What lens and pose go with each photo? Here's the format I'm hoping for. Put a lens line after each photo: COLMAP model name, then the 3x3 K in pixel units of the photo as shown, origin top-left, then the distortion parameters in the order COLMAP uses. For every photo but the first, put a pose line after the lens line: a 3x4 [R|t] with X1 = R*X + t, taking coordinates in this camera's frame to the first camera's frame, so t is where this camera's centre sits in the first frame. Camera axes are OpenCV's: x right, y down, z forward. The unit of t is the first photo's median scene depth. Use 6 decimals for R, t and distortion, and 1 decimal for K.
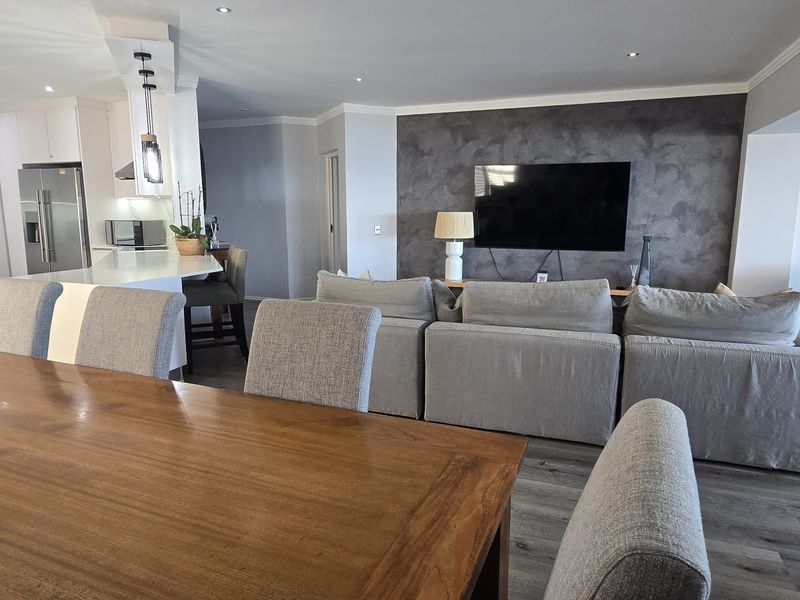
lens RADIAL K [[529.3, 0, 400.7], [0, 529.3, 296.1], [0, 0, 1]] dist [-0.003160, -0.001303]
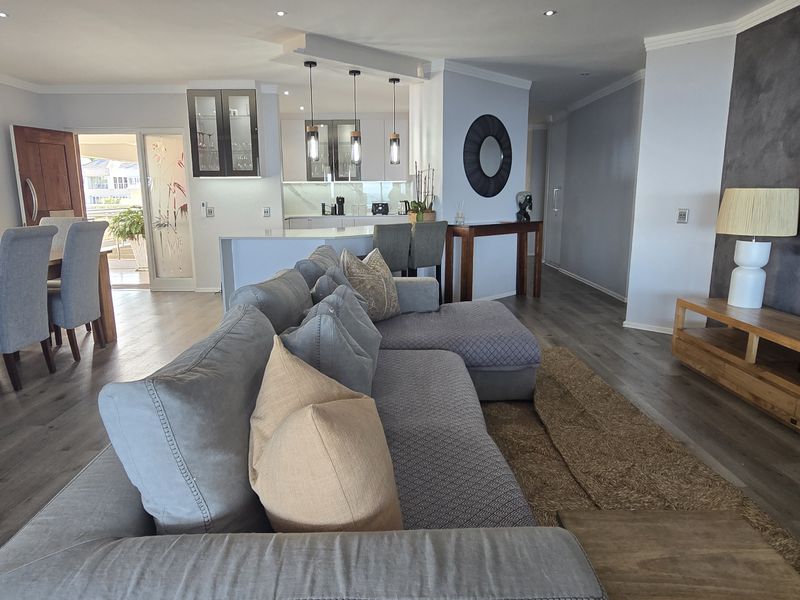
lens RADIAL K [[529.3, 0, 400.7], [0, 529.3, 296.1], [0, 0, 1]] dist [-0.003160, -0.001303]
pose [[0.359415, 0.181294, -0.915398, 0.504076], [-0.149504, 0.979463, 0.135282, -0.066596], [0.921124, 0.088233, 0.379138, 0.450106]]
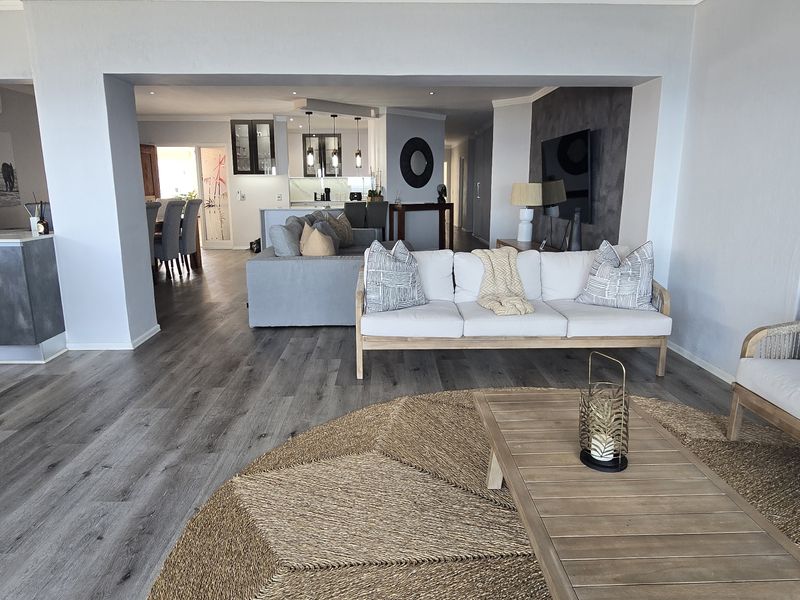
lens RADIAL K [[529.3, 0, 400.7], [0, 529.3, 296.1], [0, 0, 1]] dist [-0.003160, -0.001303]
pose [[0.375726, 0.191921, -0.906640, 1.109918], [-0.151762, 0.977856, 0.144104, -0.041236], [0.914220, 0.083450, 0.396532, 0.306074]]
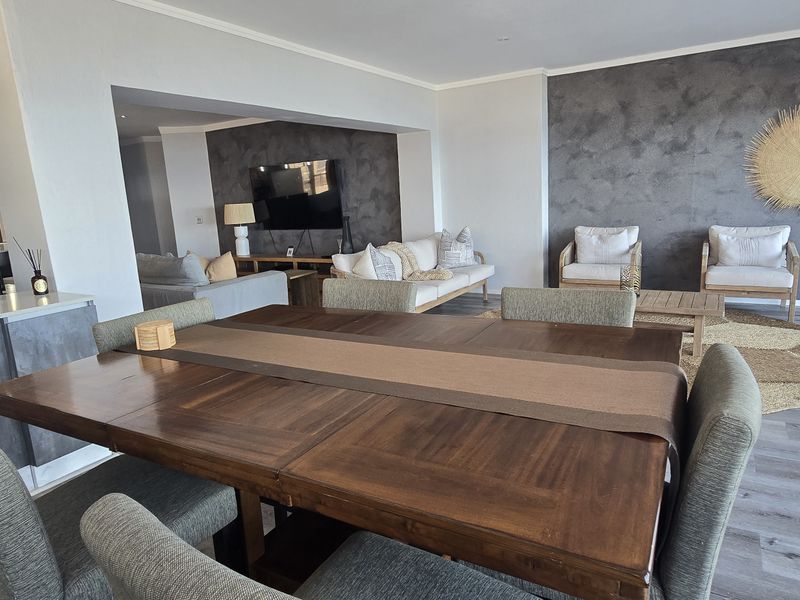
lens RADIAL K [[529.3, 0, 400.7], [0, 529.3, 296.1], [0, 0, 1]] dist [-0.003160, -0.001303]
pose [[0.982501, -0.019792, -0.185205, 0.746168], [0.026325, 0.999113, 0.032881, 0.038184], [0.184390, -0.037181, 0.982150, -0.229211]]
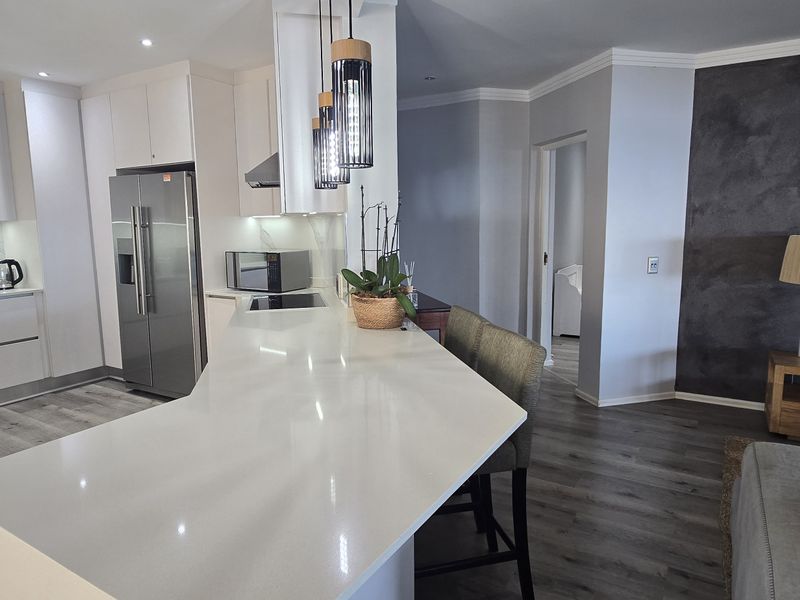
lens RADIAL K [[529.3, 0, 400.7], [0, 529.3, 296.1], [0, 0, 1]] dist [-0.003160, -0.001303]
pose [[0.982805, 0.014947, -0.184042, -0.226614], [-0.019314, 0.999572, -0.021962, -0.078083], [0.183635, 0.025139, 0.982673, 0.400790]]
